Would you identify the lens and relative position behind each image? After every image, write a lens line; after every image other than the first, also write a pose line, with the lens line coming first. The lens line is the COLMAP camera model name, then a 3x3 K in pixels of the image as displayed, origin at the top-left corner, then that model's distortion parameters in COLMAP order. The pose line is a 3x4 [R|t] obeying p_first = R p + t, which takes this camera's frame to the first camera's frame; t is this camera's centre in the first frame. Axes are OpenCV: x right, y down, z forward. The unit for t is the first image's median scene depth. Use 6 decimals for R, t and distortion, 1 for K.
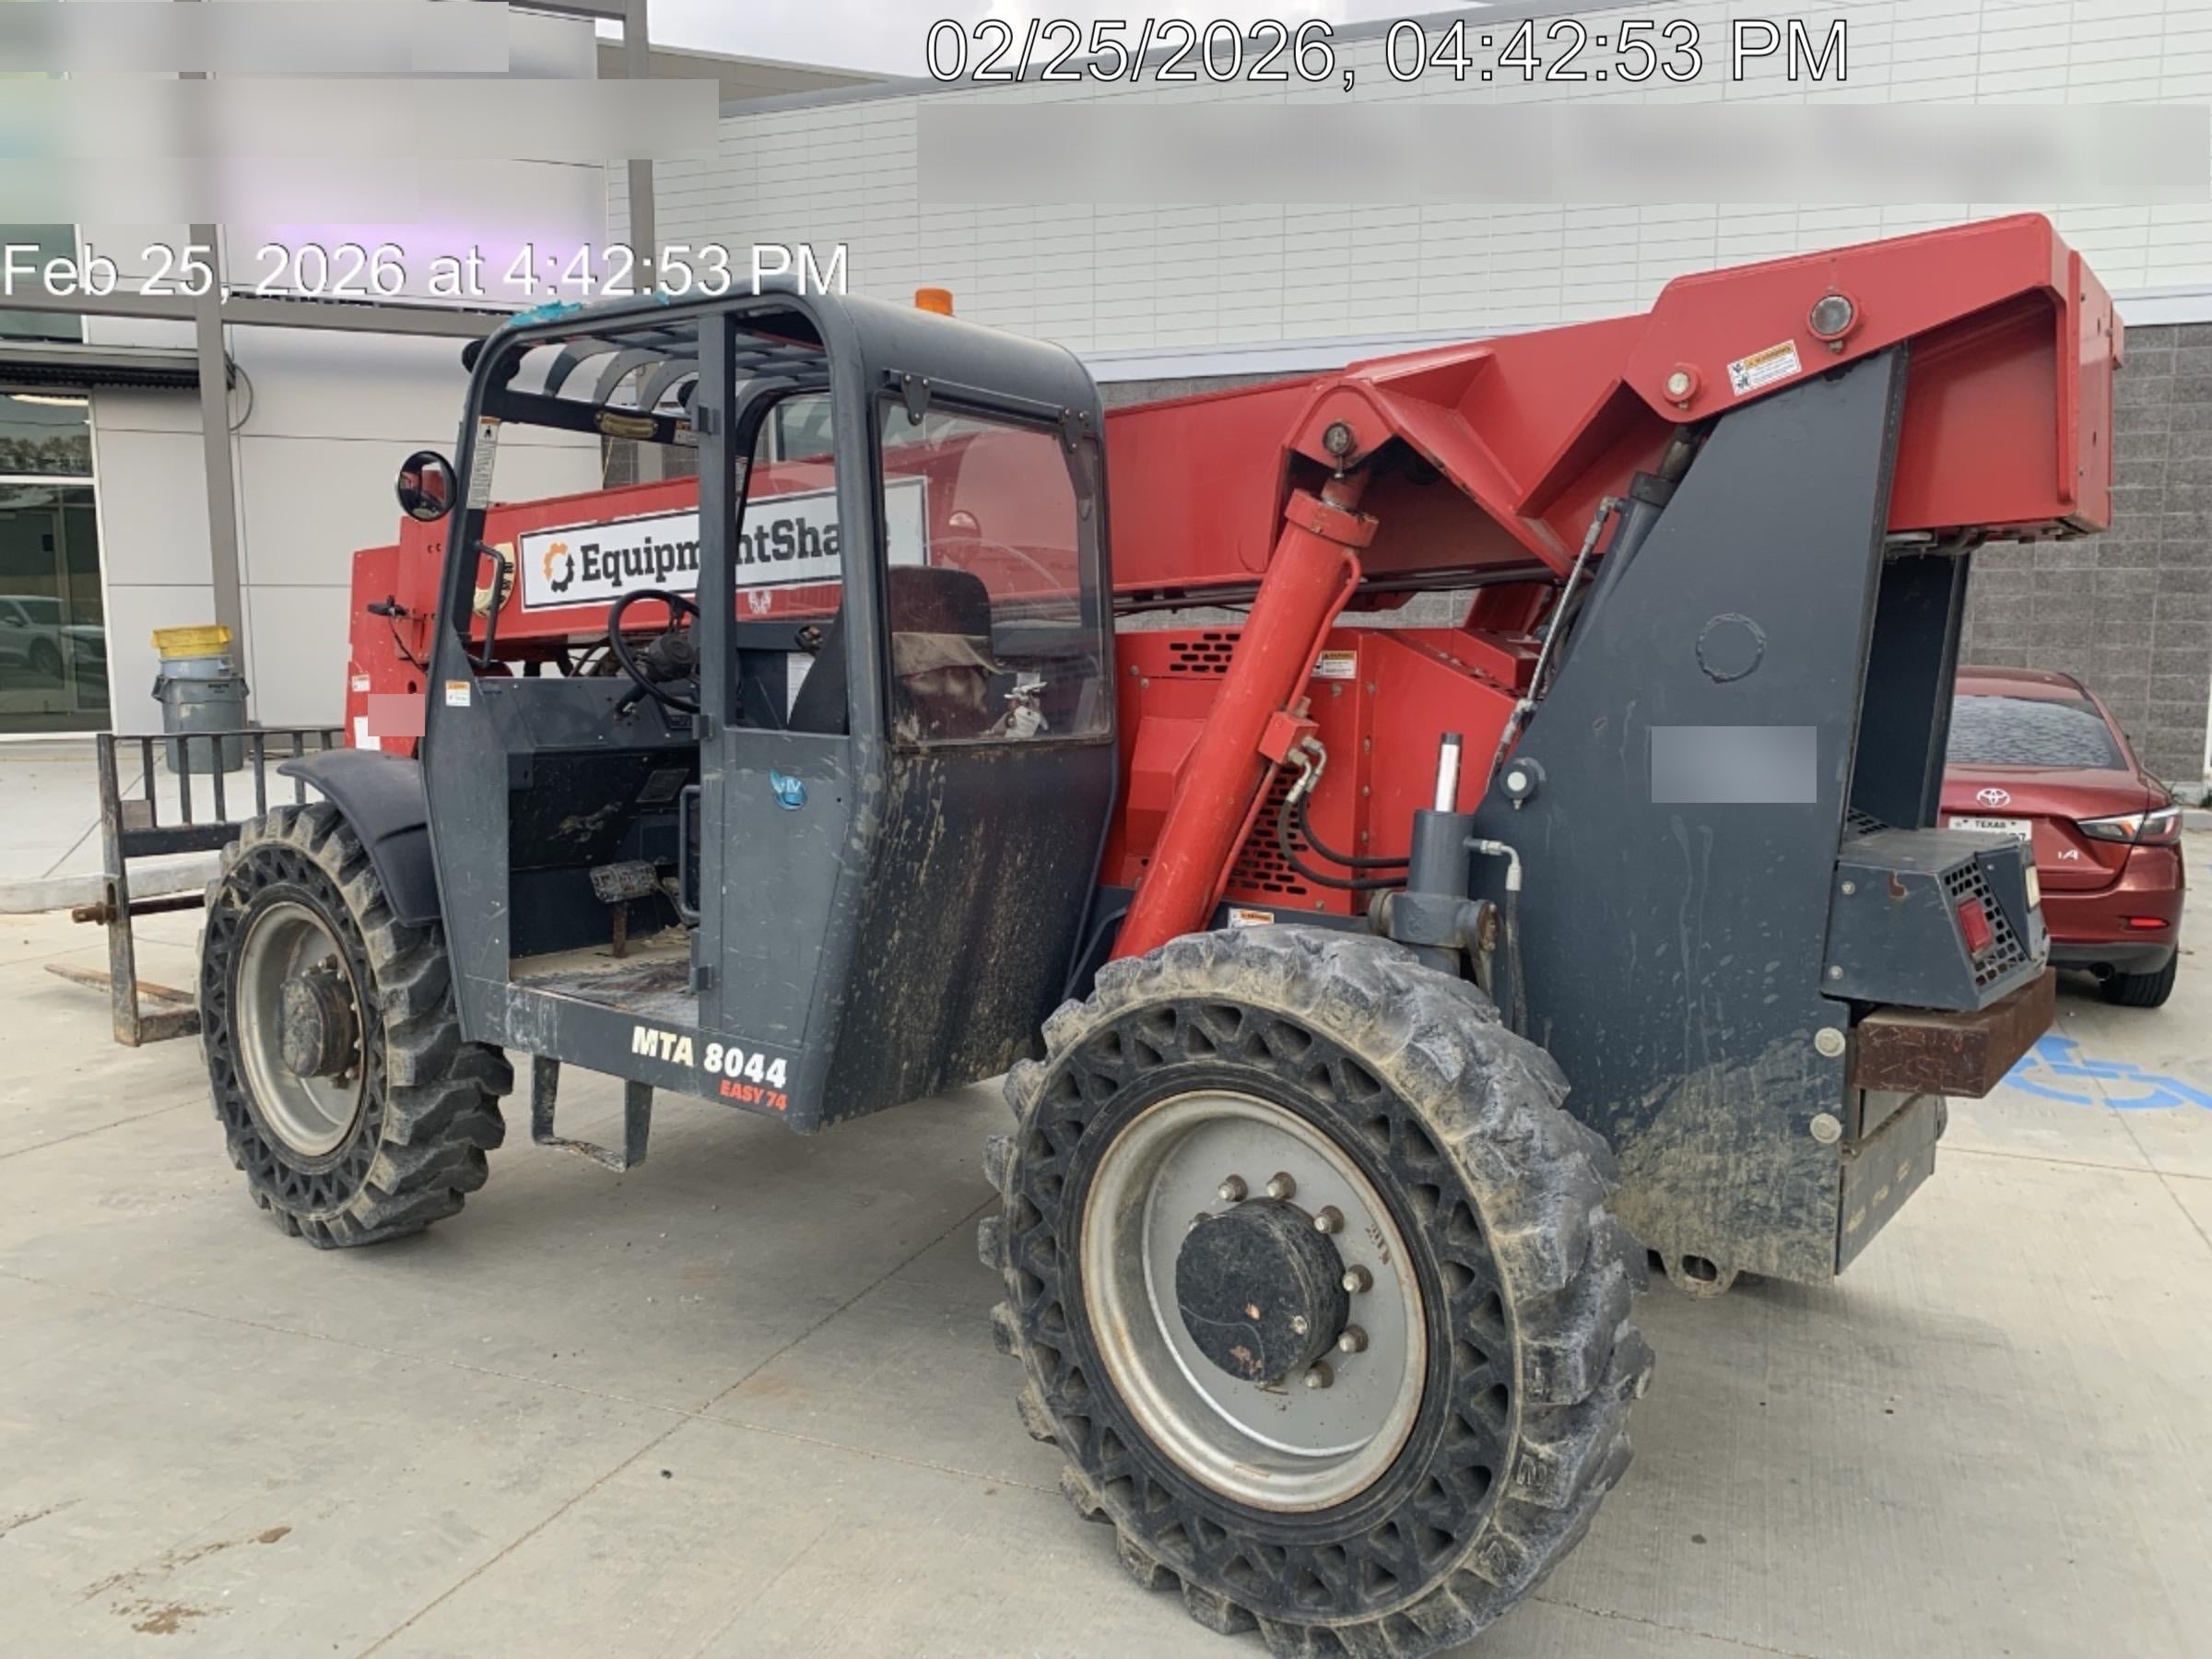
lens RADIAL K [[1733.3, 0, 1108.3], [0, 1733.3, 815.3], [0, 0, 1]] dist [0.002641, -0.004022]
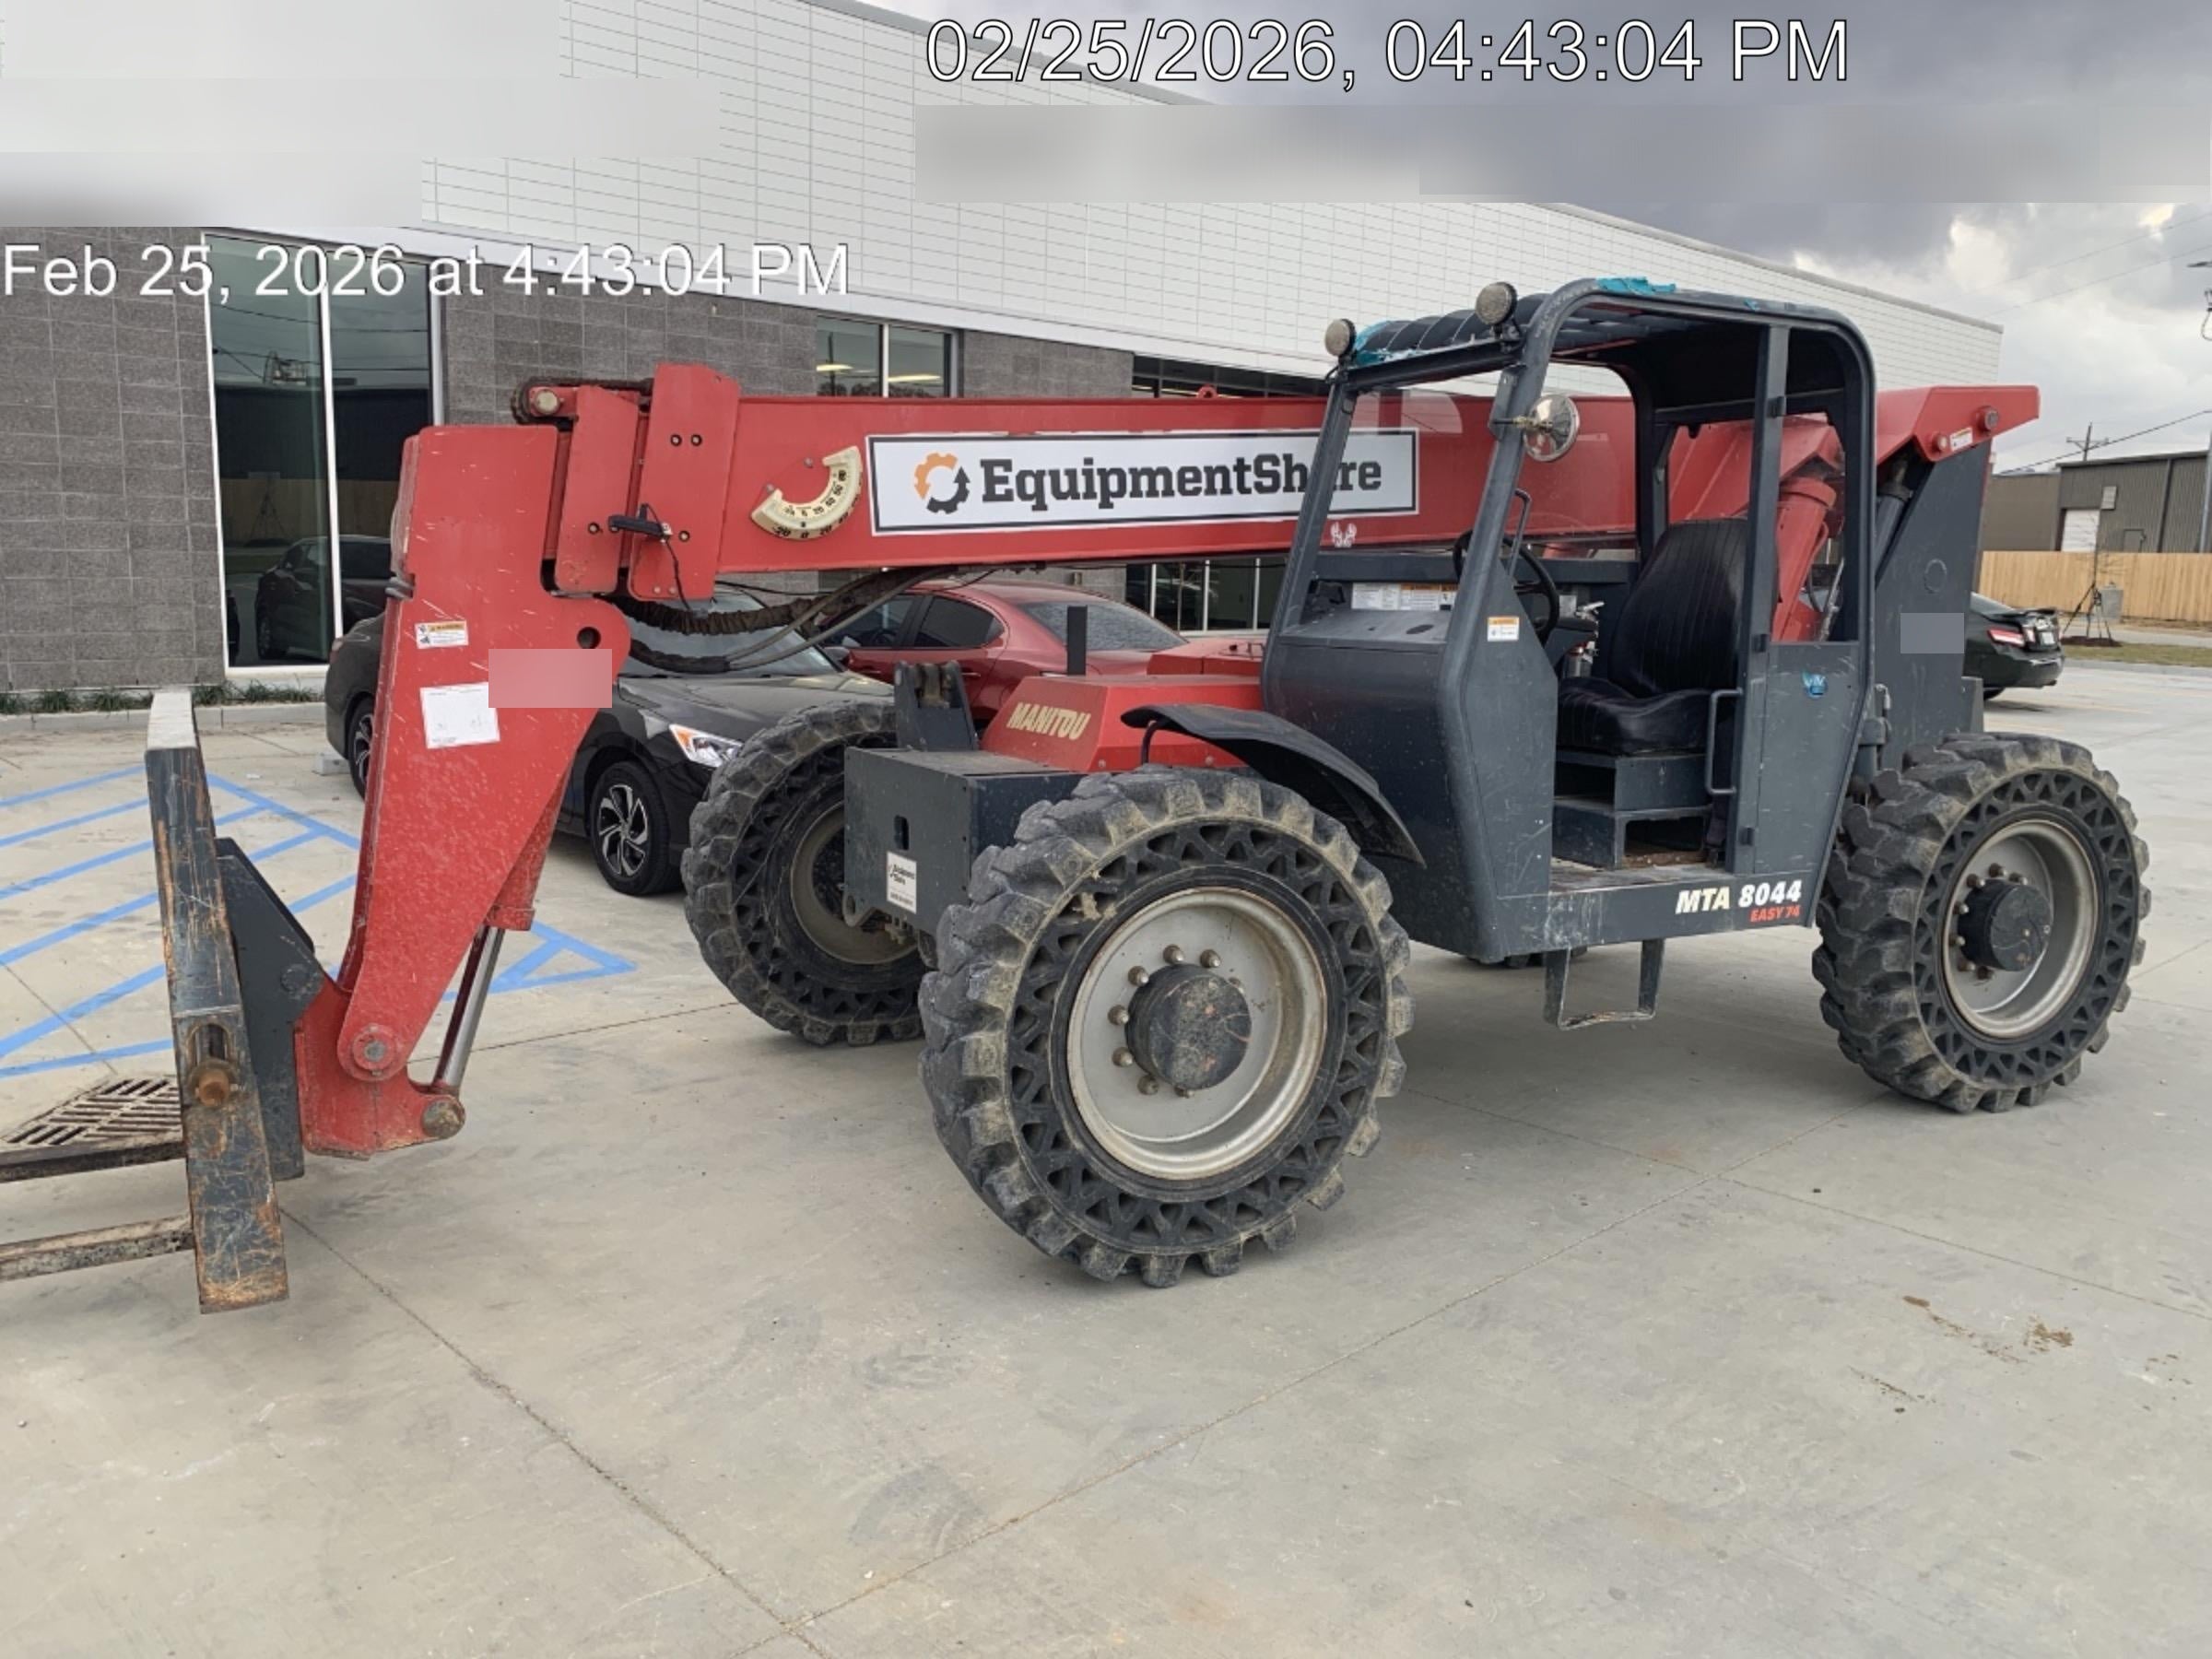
lens RADIAL K [[1649.3, 0, 1117.0], [0, 1649.3, 843.0], [0, 0, 1]] dist [0.131218, -0.000339]
pose [[0.428914, -0.152909, 0.890310, -1.095171], [0.085476, 0.988018, 0.128512, -0.072107], [-0.899293, 0.020980, 0.436844, 0.618474]]
